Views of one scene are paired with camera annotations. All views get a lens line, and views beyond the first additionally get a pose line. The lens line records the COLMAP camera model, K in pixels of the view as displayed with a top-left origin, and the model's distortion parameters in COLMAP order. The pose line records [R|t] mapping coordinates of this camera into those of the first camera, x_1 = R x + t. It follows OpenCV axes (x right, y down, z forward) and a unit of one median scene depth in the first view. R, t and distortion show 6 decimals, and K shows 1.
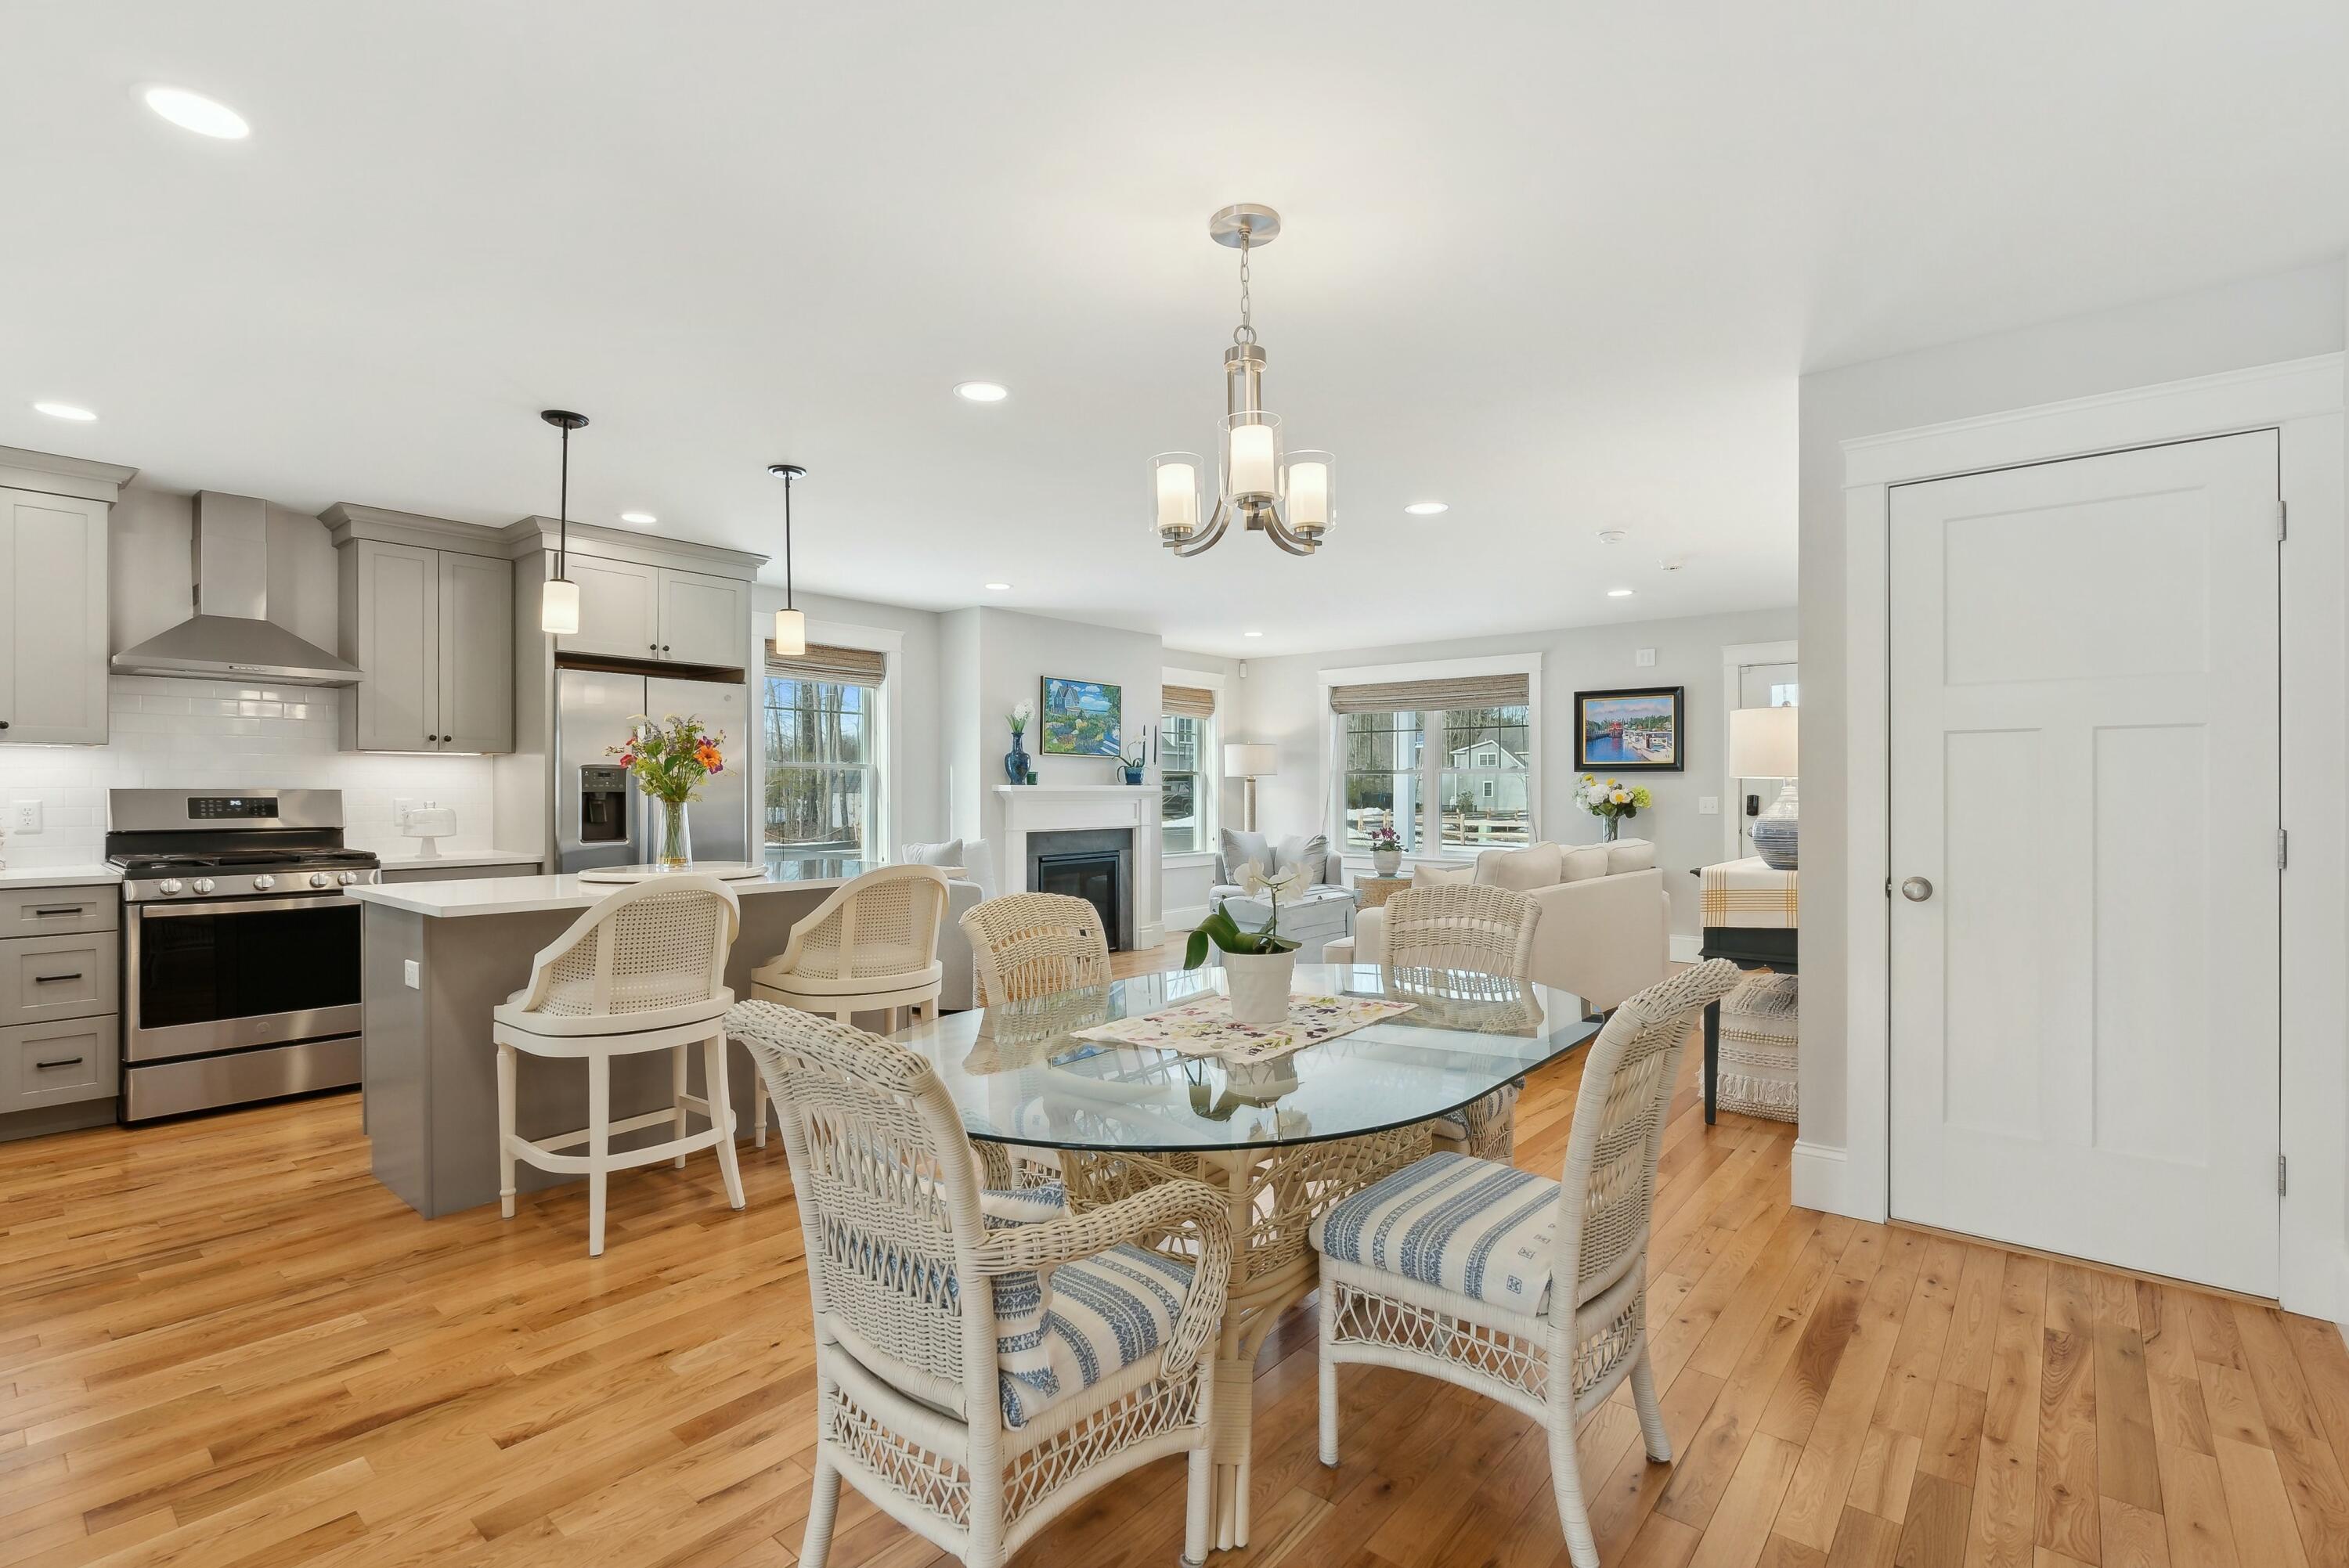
lens RADIAL K [[1062.9, 0, 1169.3], [0, 1062.9, 788.4], [0, 0, 1]] dist [-0.009667, 0.002453]
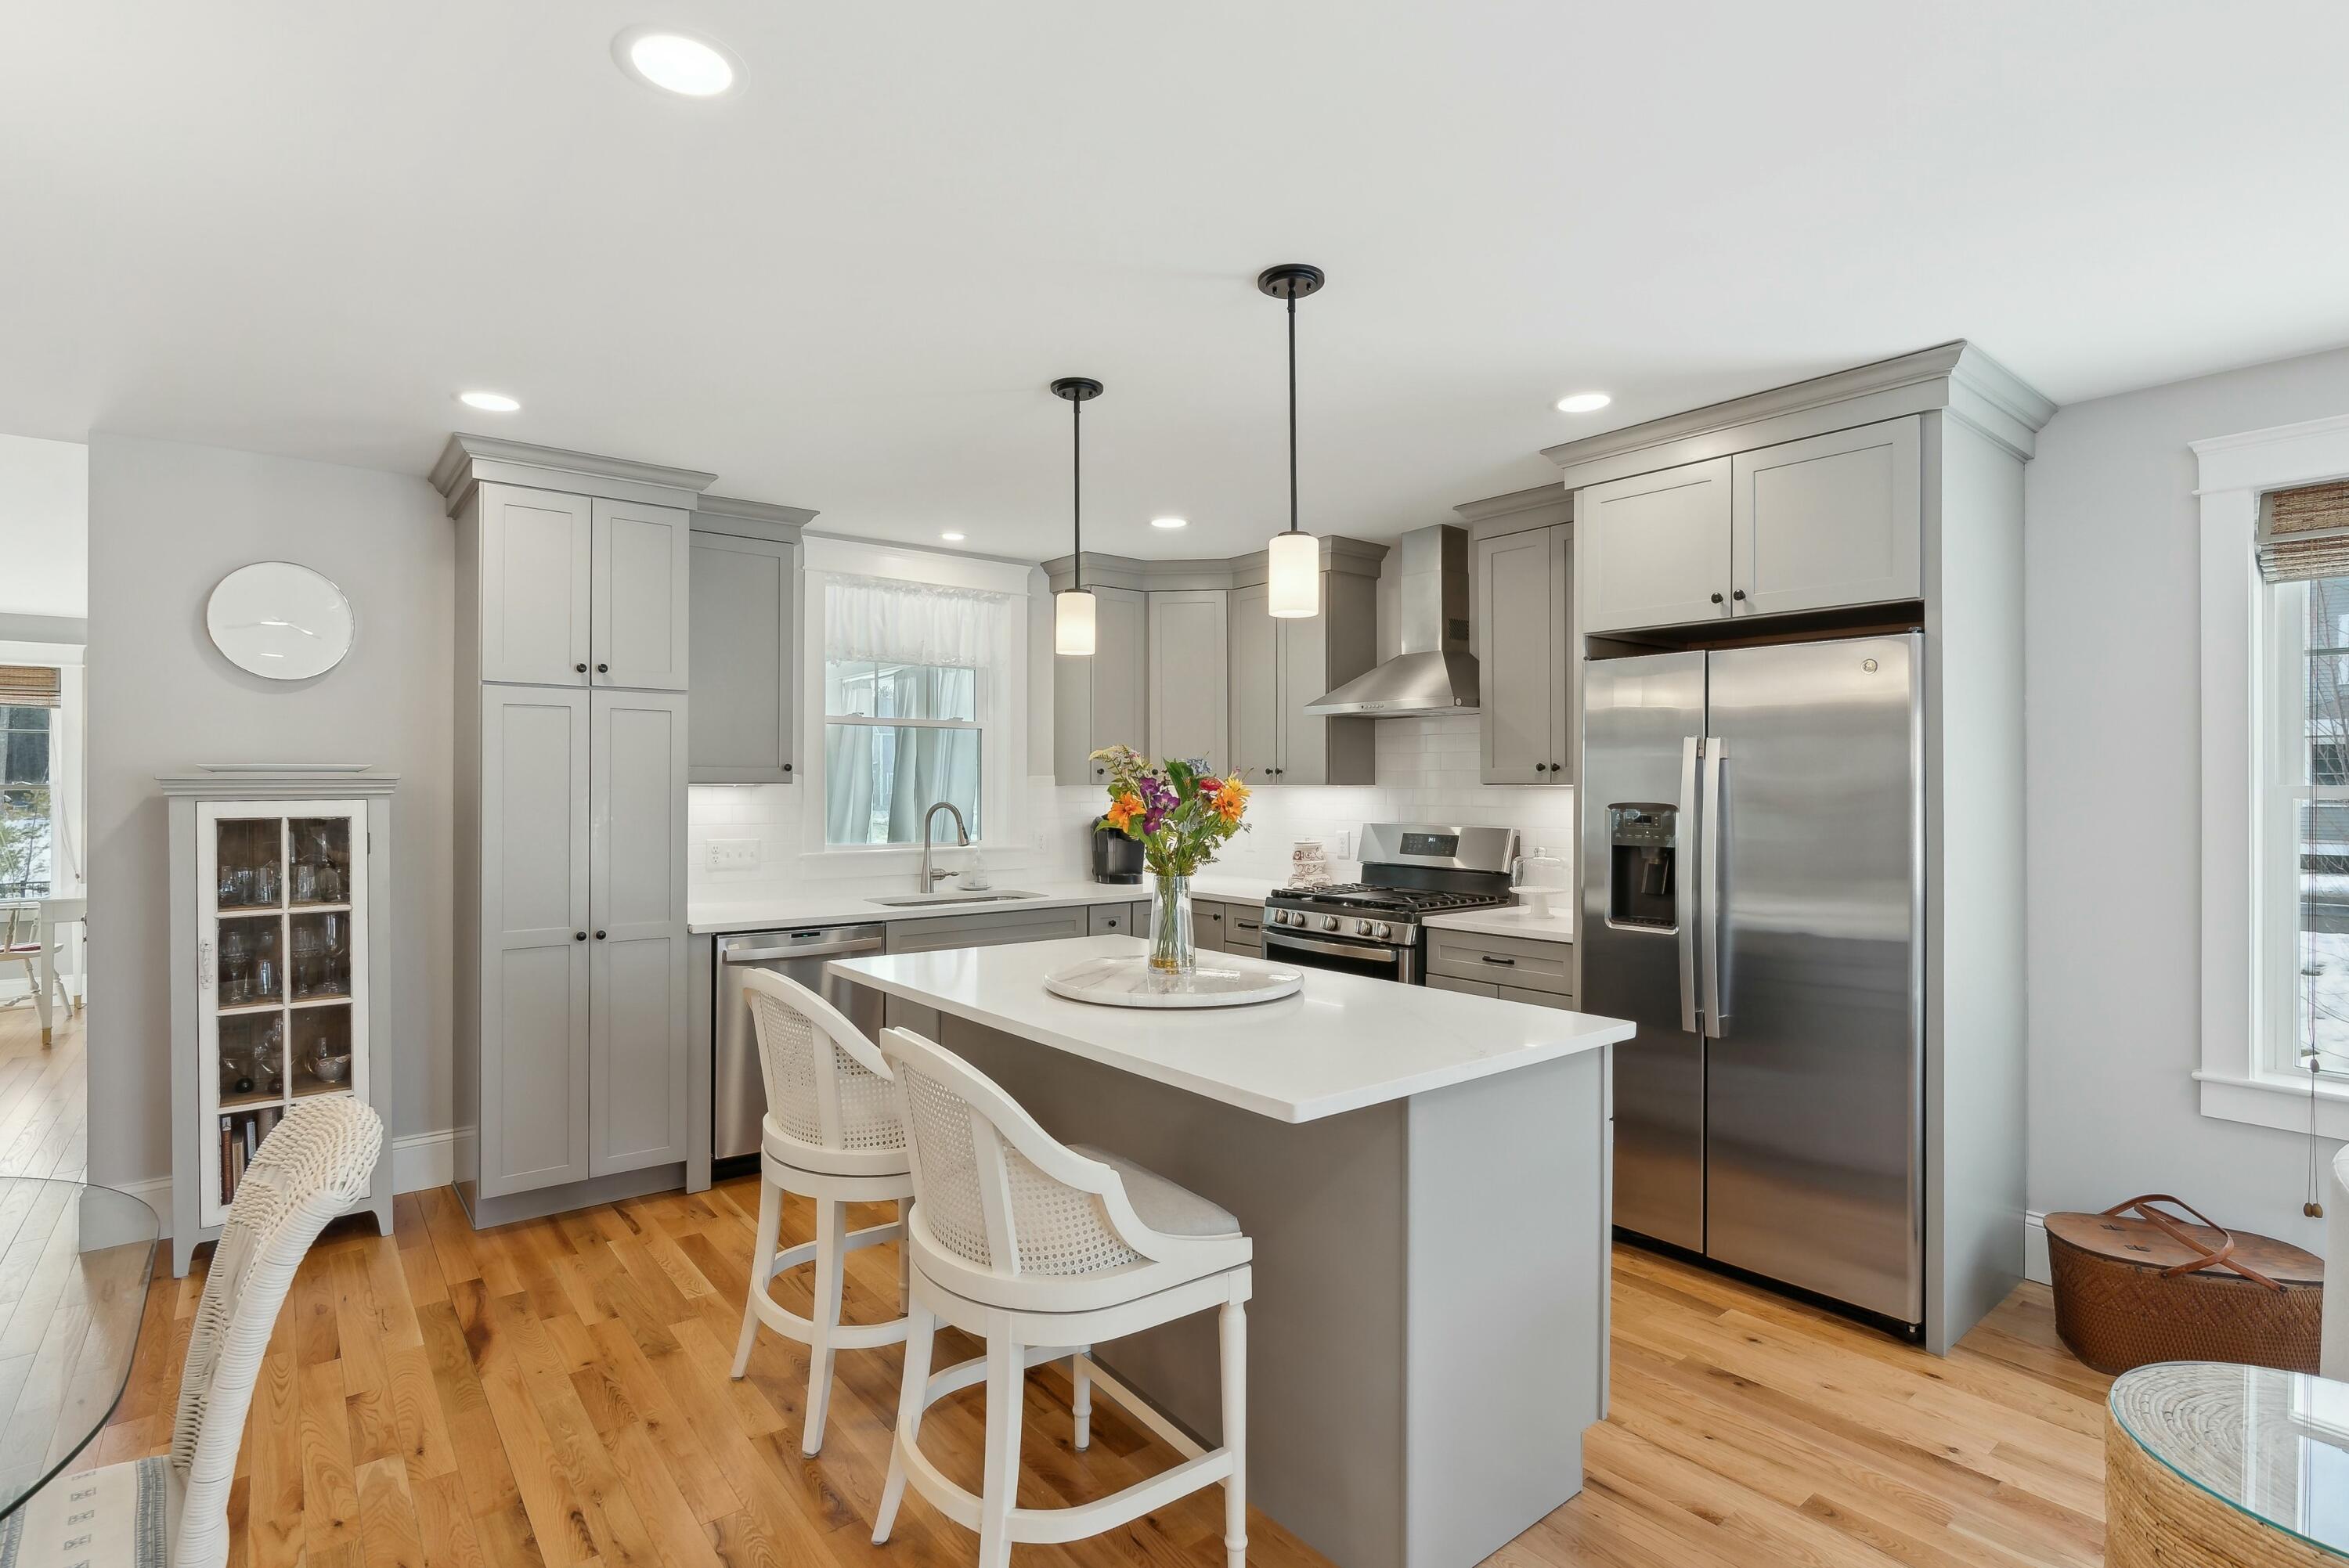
lens RADIAL K [[1134.2, 0, 1161.1], [0, 1134.2, 785.9], [0, 0, 1]] dist [-0.001633, 0.000659]
pose [[-0.198793, 0.000110, -0.980042, 0.122437], [-0.000119, 1.000000, 0.000136, -0.022275], [0.980042, 0.000143, -0.198793, 0.579766]]
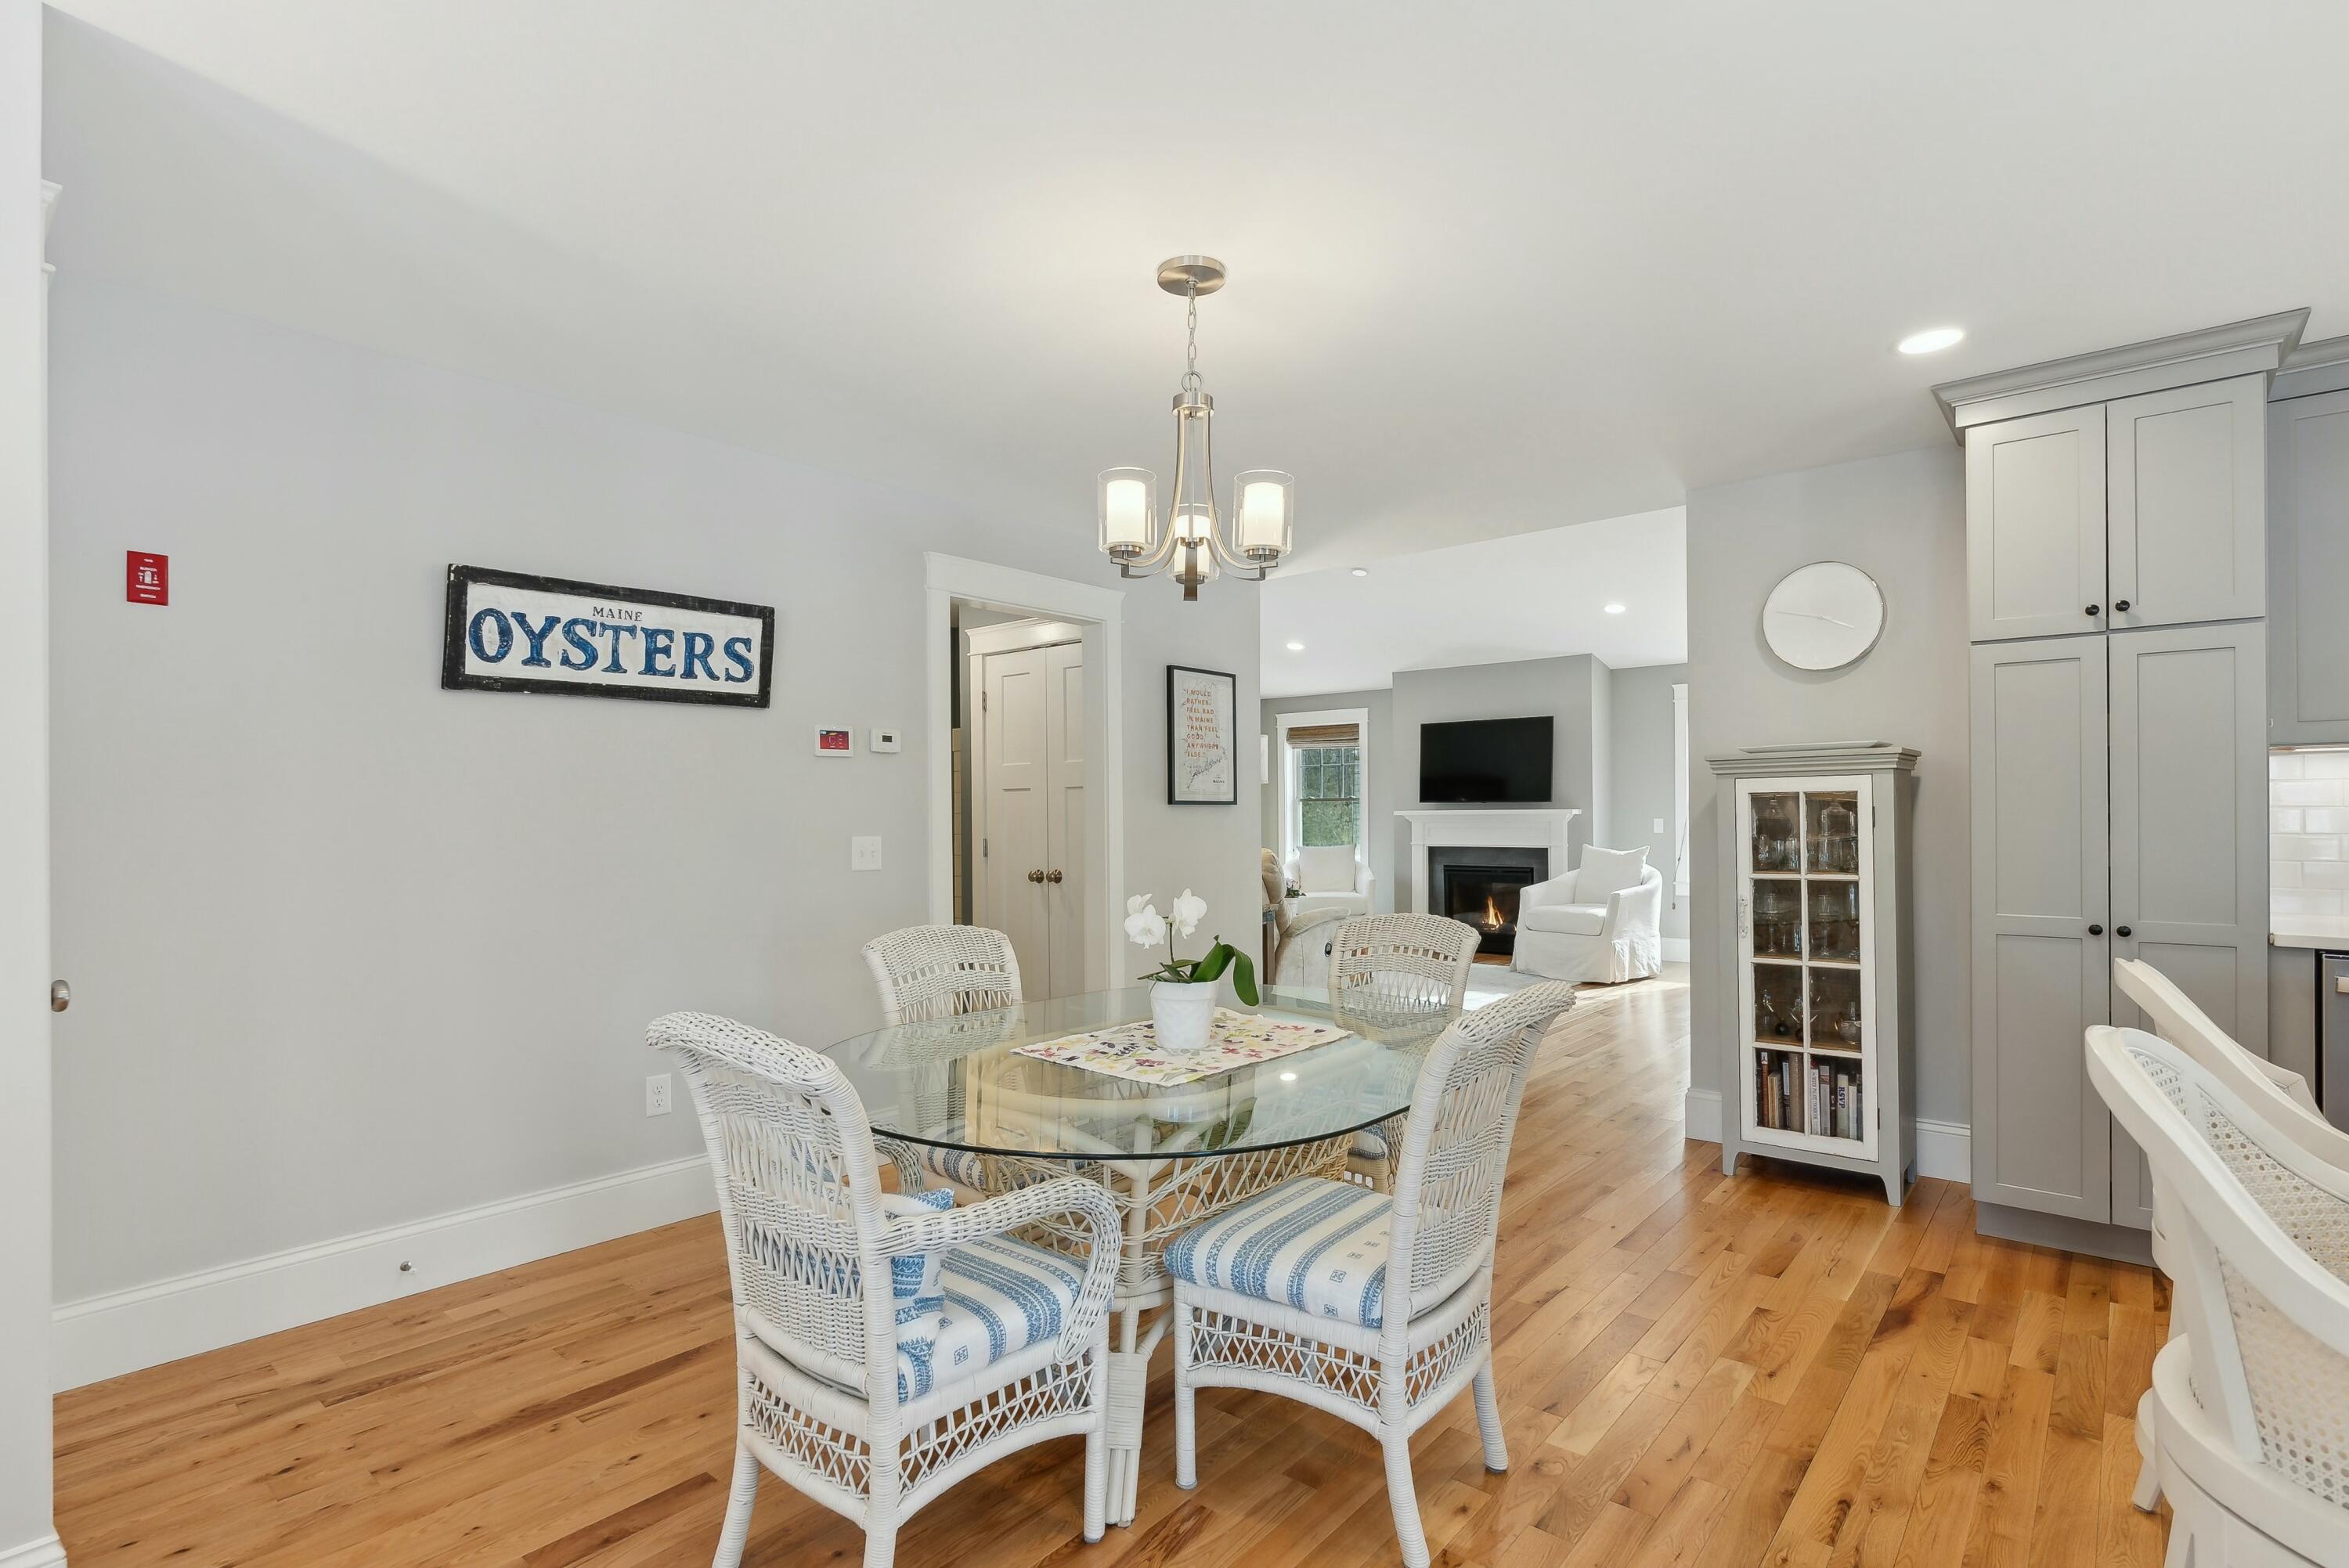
lens RADIAL K [[1134.2, 0, 1166.9], [0, 1134.2, 806.7], [0, 0, 1]] dist [-0.001633, 0.000659]
pose [[-0.999953, 0.006362, 0.007305, 0.025011], [0.006289, 0.999930, -0.010002, 0.000249], [-0.007369, -0.009956, -0.999923, 0.649453]]
